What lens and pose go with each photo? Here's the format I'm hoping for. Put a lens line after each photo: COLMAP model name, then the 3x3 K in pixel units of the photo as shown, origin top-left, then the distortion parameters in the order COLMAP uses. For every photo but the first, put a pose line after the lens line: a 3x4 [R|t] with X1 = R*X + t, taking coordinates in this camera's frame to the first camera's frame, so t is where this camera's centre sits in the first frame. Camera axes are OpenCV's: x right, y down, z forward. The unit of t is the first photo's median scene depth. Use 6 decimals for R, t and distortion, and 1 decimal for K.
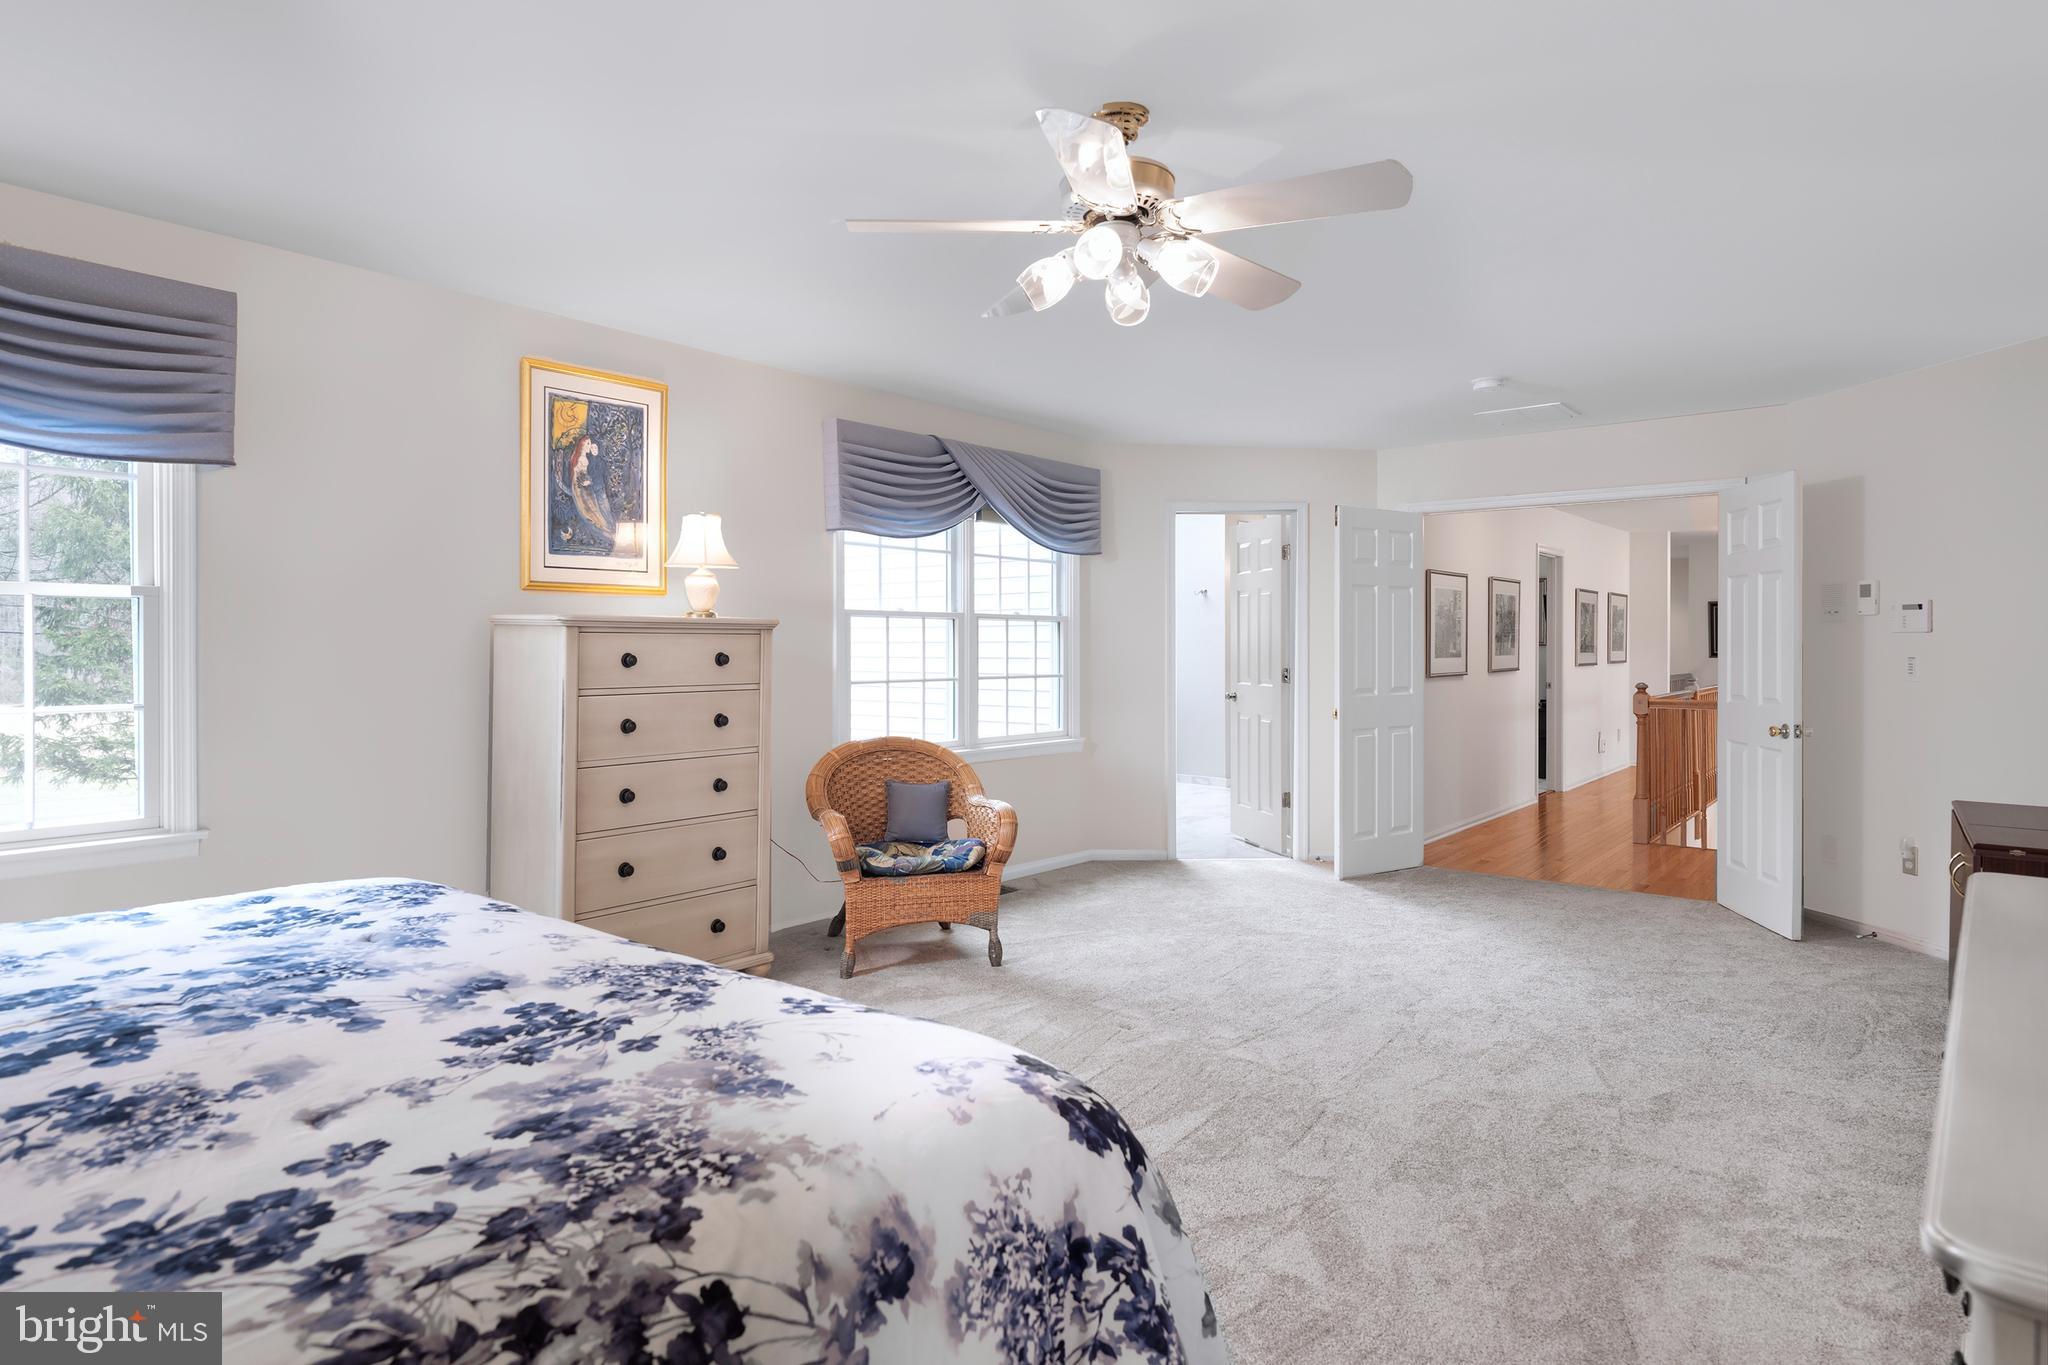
lens RADIAL K [[1148.5, 0, 1019.5], [0, 1148.5, 657.1], [0, 0, 1]] dist [0.003573, 0.000779]
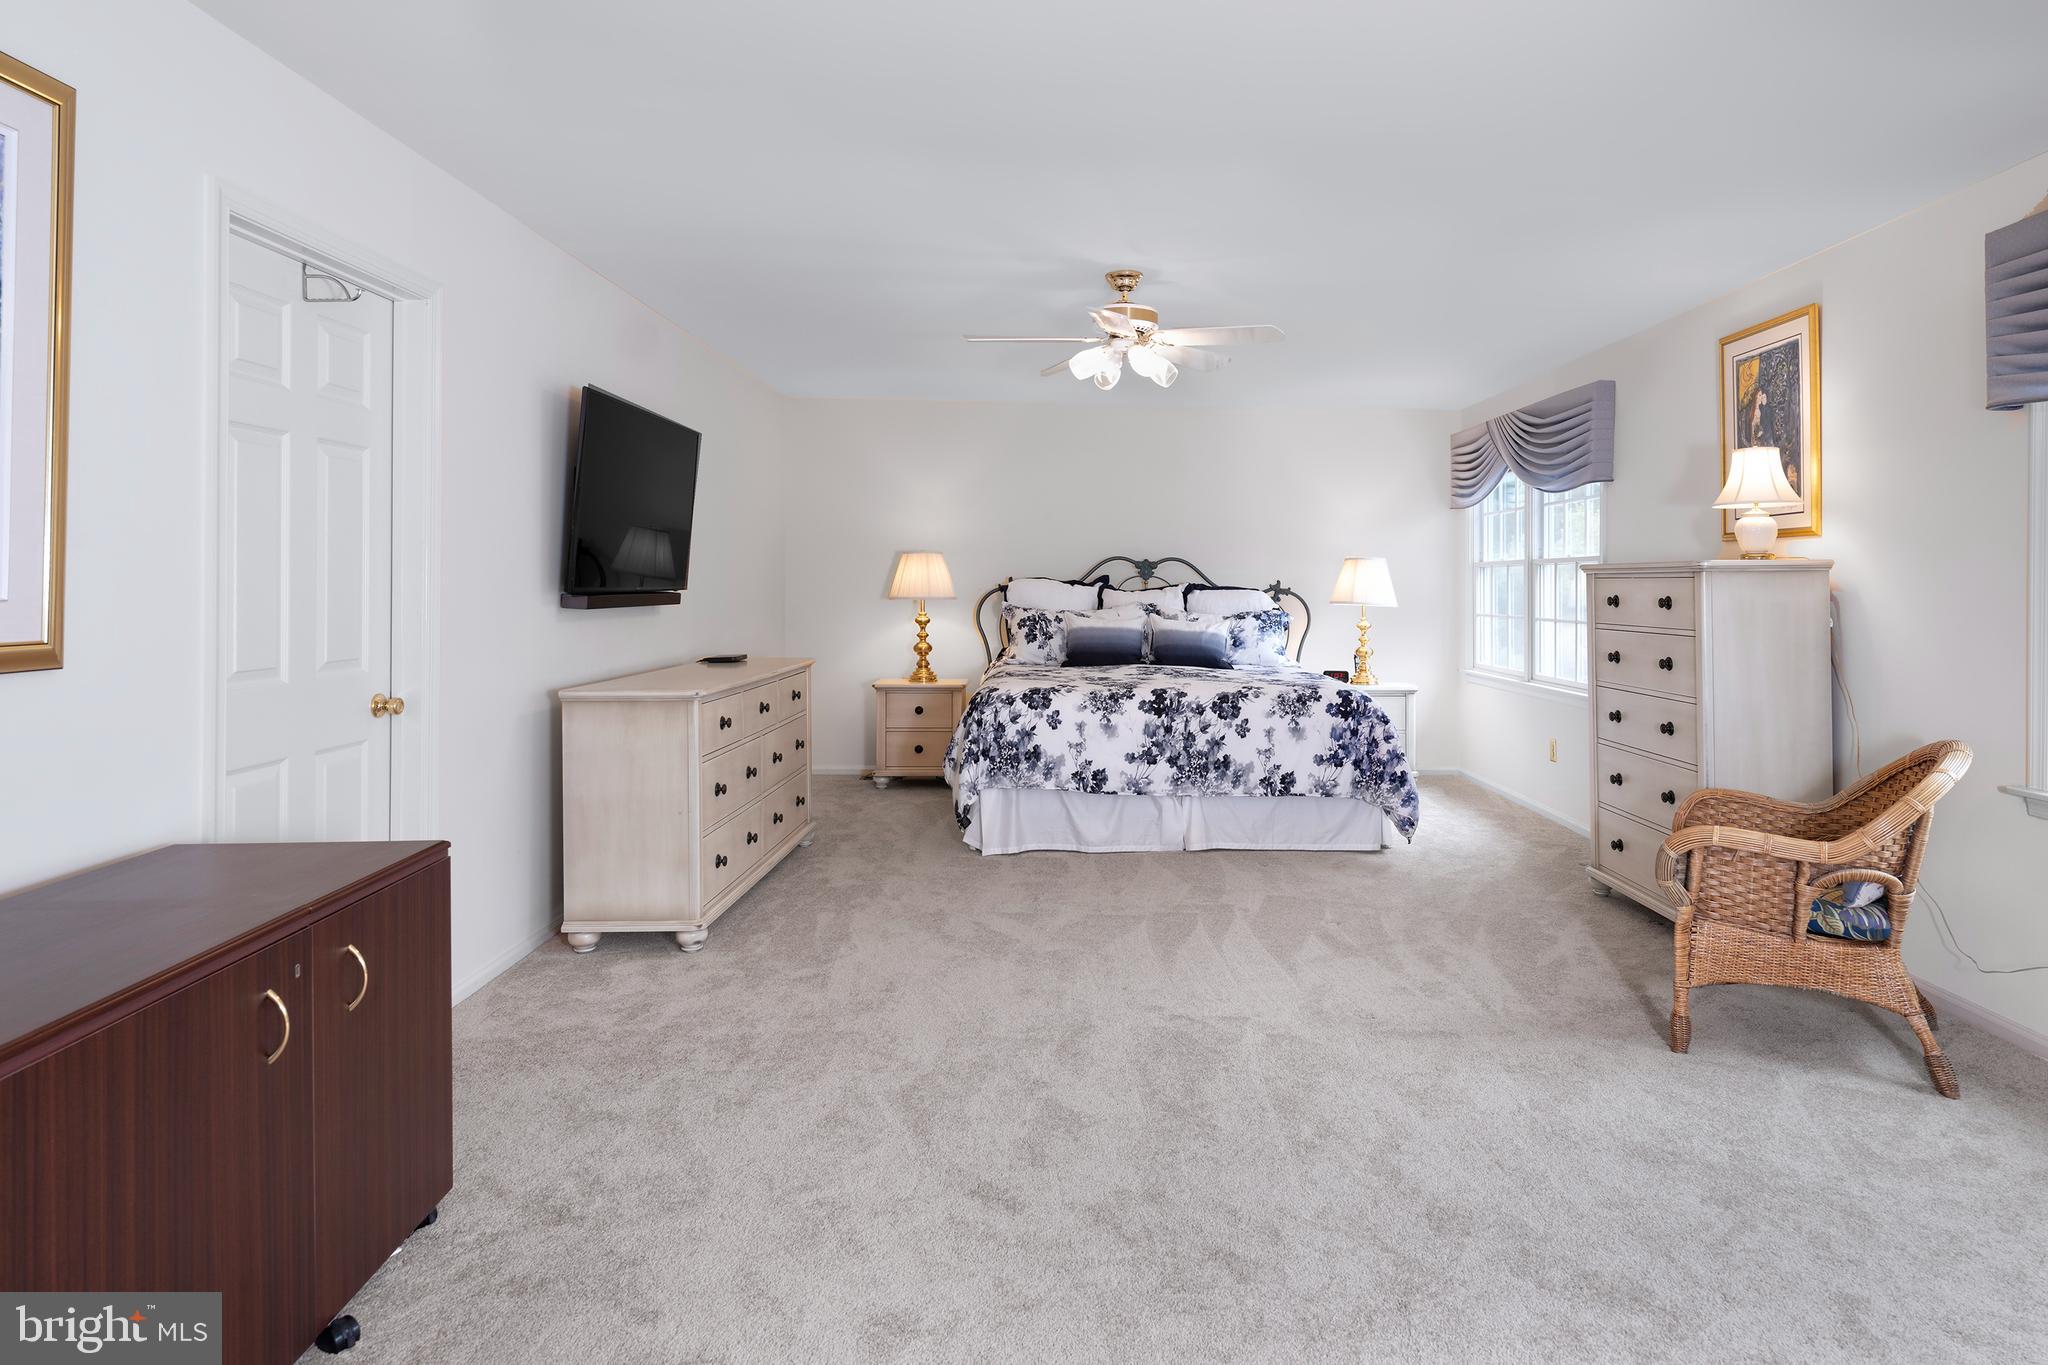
lens RADIAL K [[1148.5, 0, 1019.5], [0, 1148.5, 657.1], [0, 0, 1]] dist [0.003573, 0.000779]
pose [[-0.787086, 0.038217, -0.615658, 0.801471], [-0.001559, 0.997952, 0.063941, -0.014817], [0.616841, 0.051287, -0.785415, 1.414387]]
